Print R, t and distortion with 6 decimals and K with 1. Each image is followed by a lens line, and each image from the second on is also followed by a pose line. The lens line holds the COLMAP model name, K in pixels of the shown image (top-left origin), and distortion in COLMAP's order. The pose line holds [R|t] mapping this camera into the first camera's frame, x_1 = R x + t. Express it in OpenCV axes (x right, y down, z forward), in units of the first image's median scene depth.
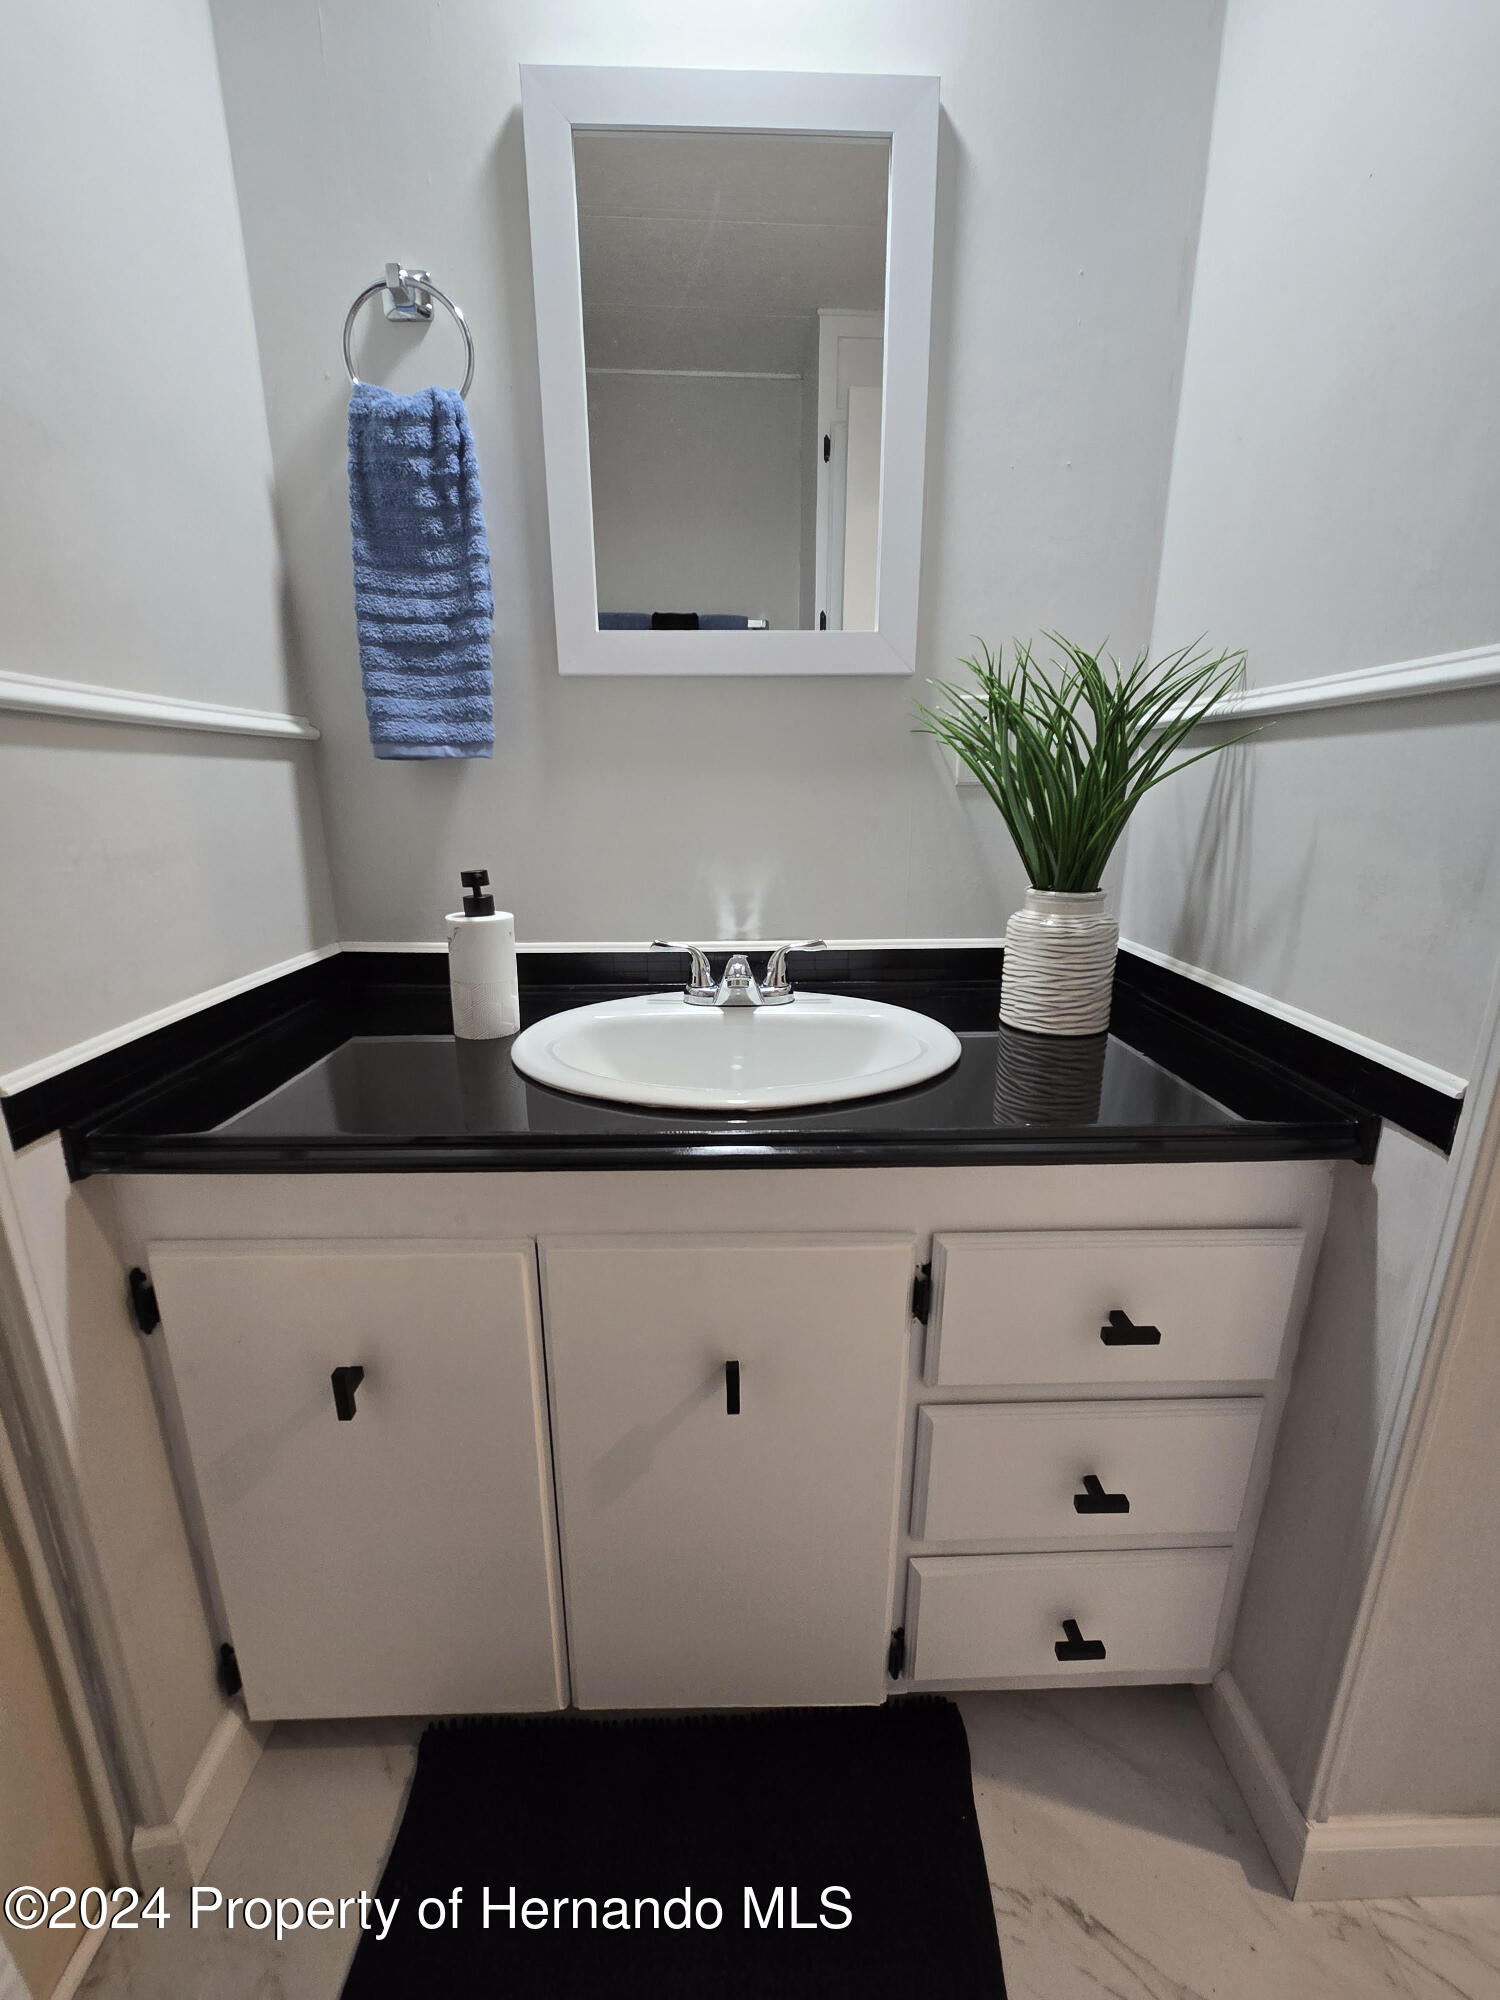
lens RADIAL K [[832.2, 0, 755.0], [0, 832.2, 1013.5], [0, 0, 1]] dist [0.000746, 0.000090]
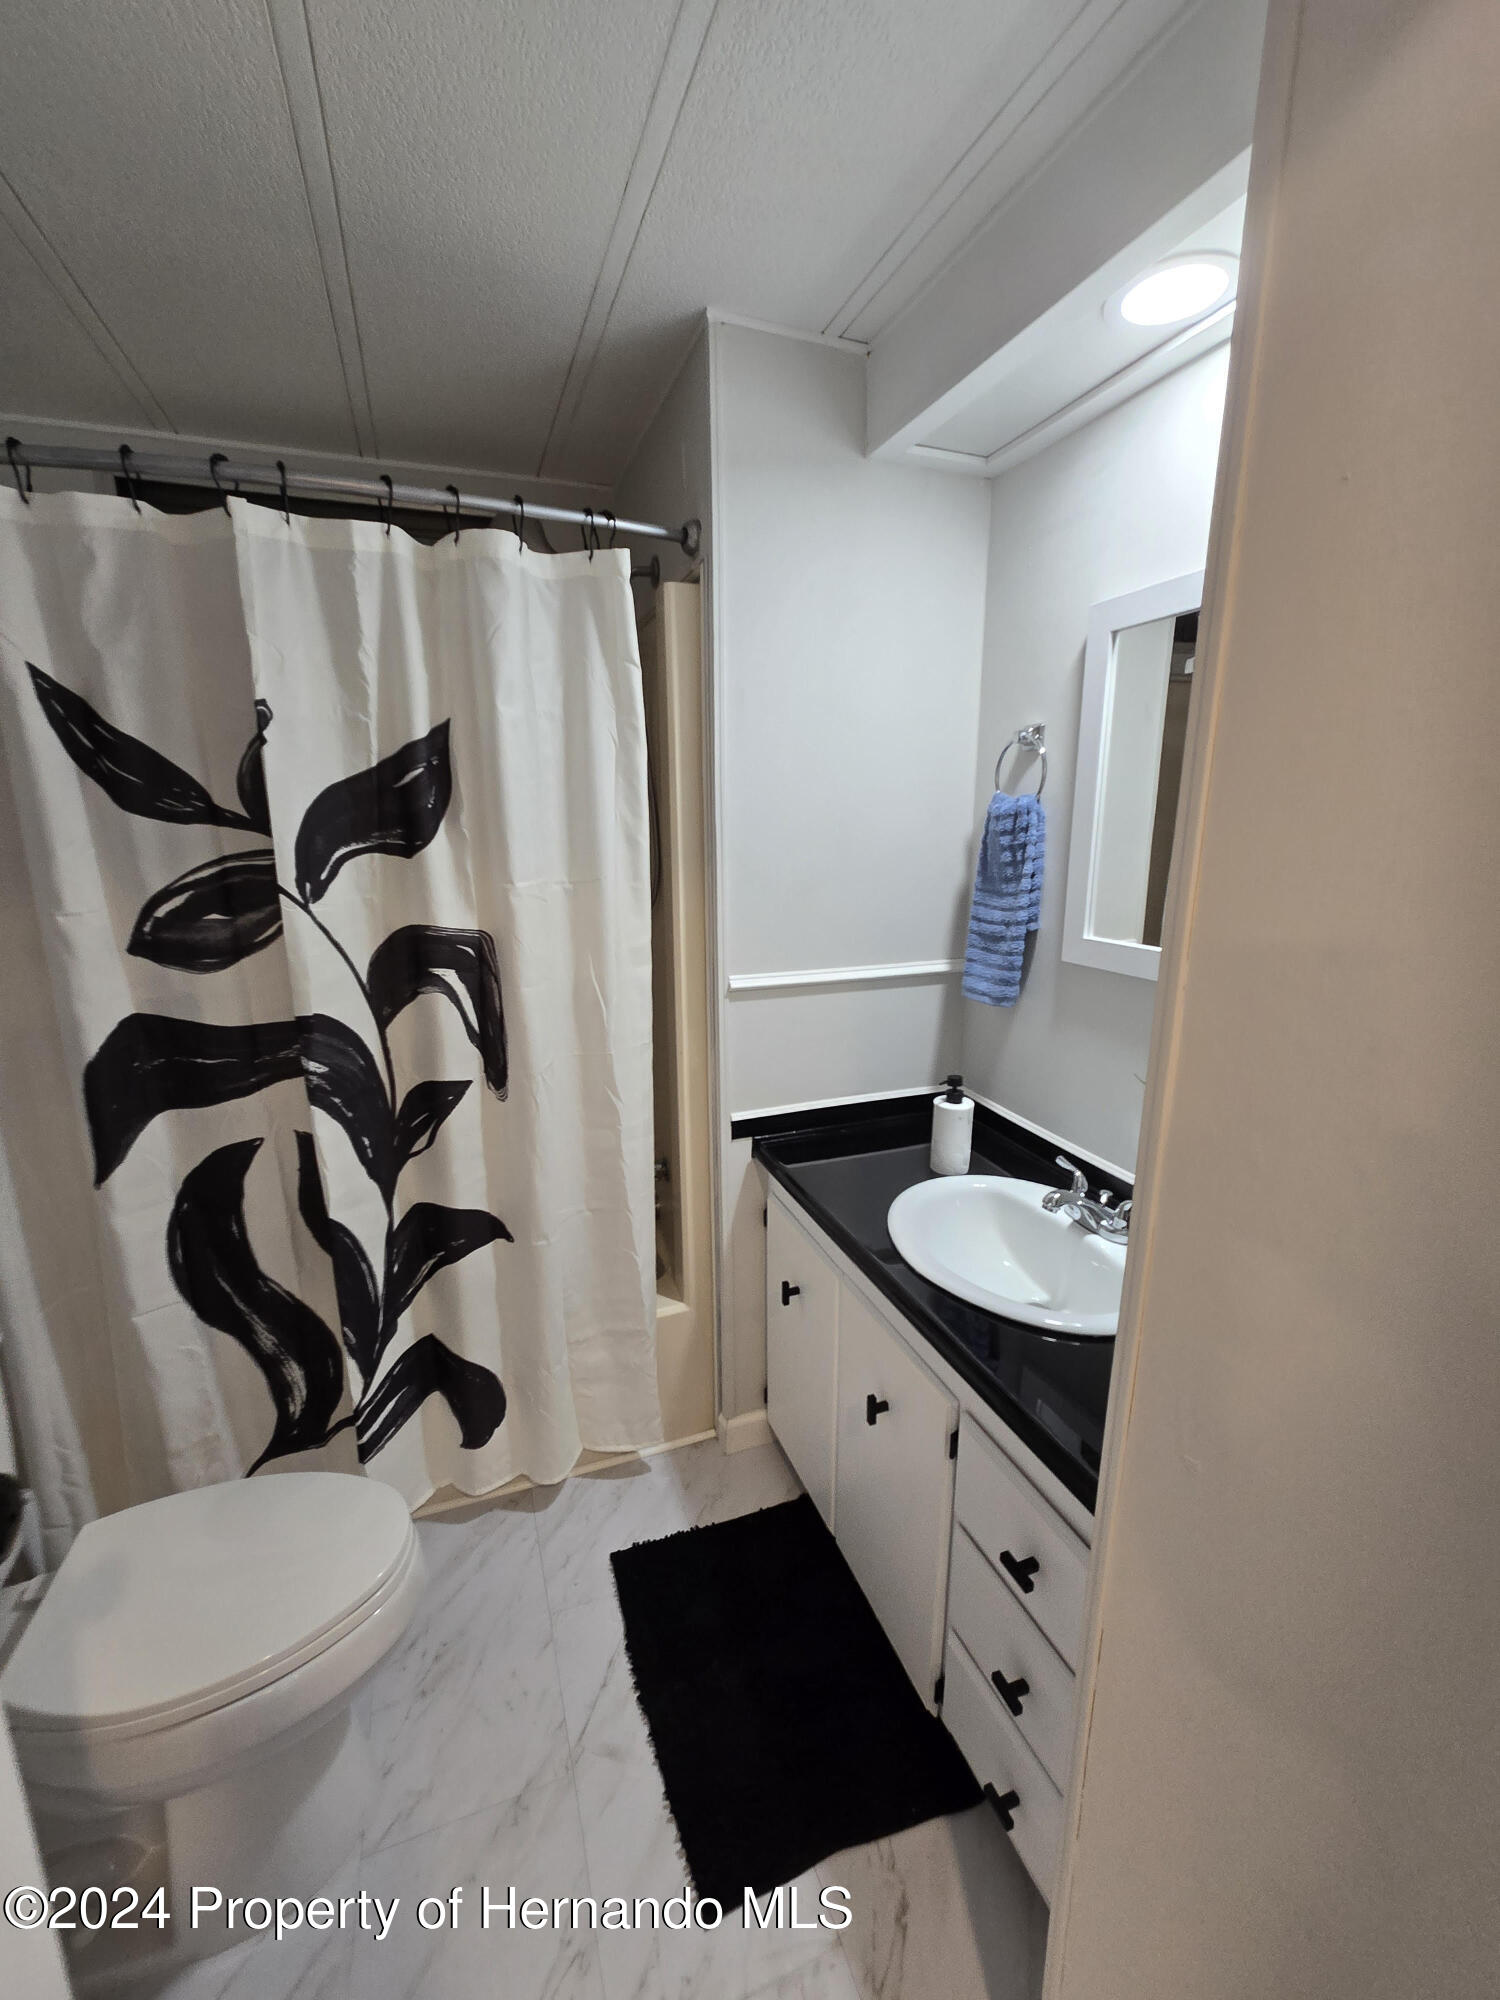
lens RADIAL K [[832.2, 0, 734.2], [0, 832.2, 1012.6], [0, 0, 1]] dist [0.000746, 0.000090]
pose [[0.316376, 0.215277, -0.923884, 1.033003], [-0.248987, 0.958610, 0.138105, -0.406854], [0.915375, 0.186342, 0.356882, -0.041863]]
